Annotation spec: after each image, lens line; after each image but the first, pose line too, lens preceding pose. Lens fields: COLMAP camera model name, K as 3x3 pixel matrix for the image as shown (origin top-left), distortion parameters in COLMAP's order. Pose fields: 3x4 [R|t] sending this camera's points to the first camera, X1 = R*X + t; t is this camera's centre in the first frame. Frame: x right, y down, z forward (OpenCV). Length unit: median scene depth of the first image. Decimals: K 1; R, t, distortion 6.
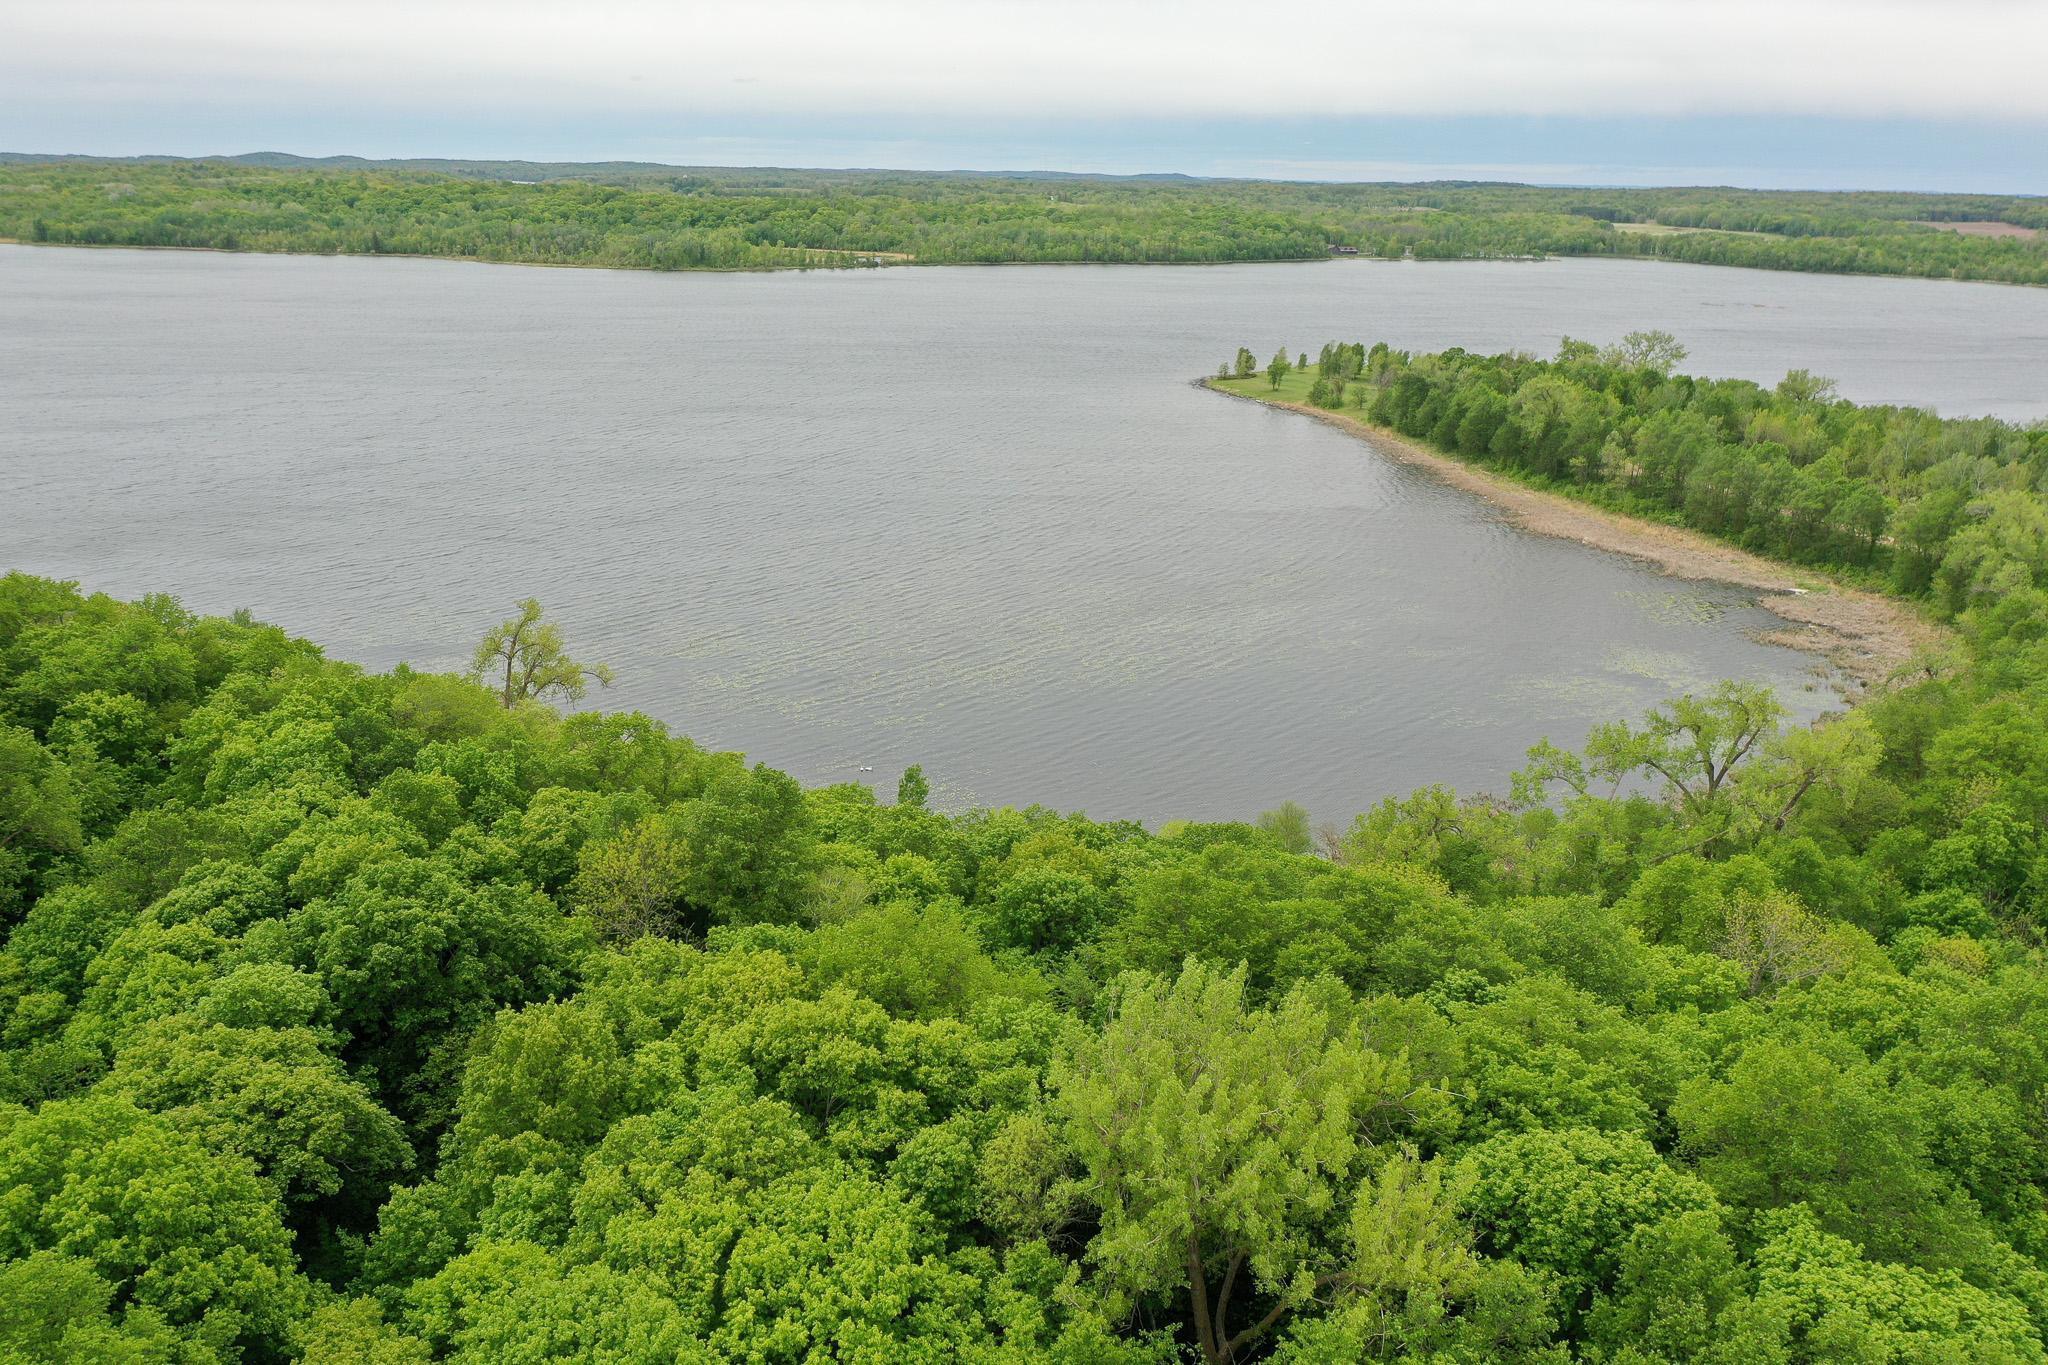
lens RADIAL K [[1620.7, 0, 1024.0], [0, 1620.7, 682.5], [0, 0, 1]] dist [0.002896, 0.007309]
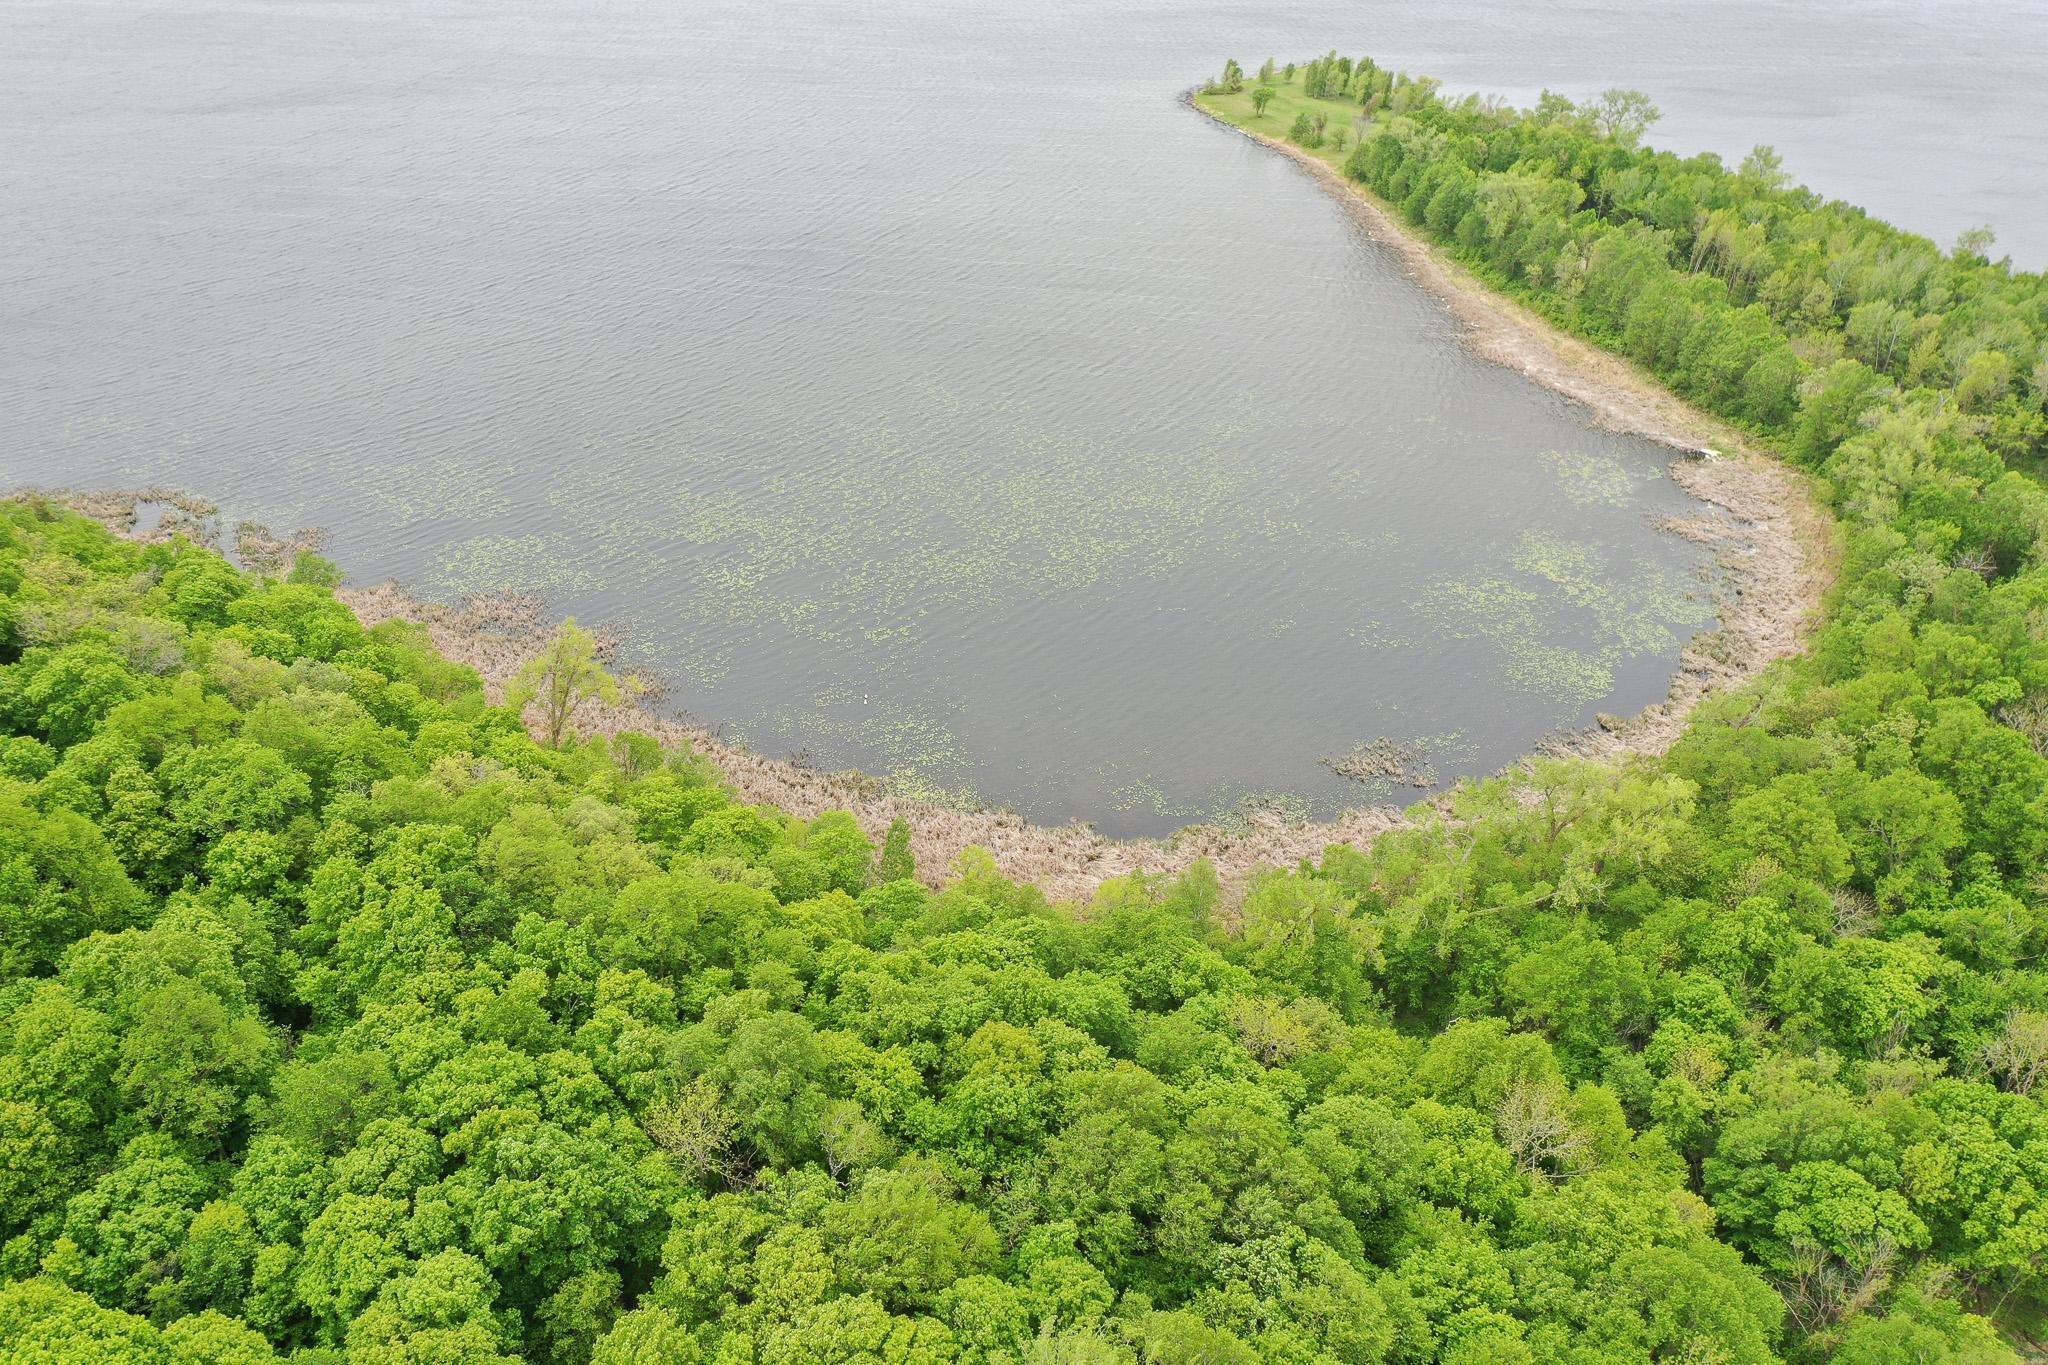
lens RADIAL K [[1547.1, 0, 1024.0], [0, 1547.1, 682.5], [0, 0, 1]] dist [-0.001246, 0.000422]
pose [[0.999708, 0.019612, 0.014132, 0.002215], [-0.022487, 0.969027, 0.245928, -0.097374], [-0.008871, -0.246174, 0.969185, -0.028931]]
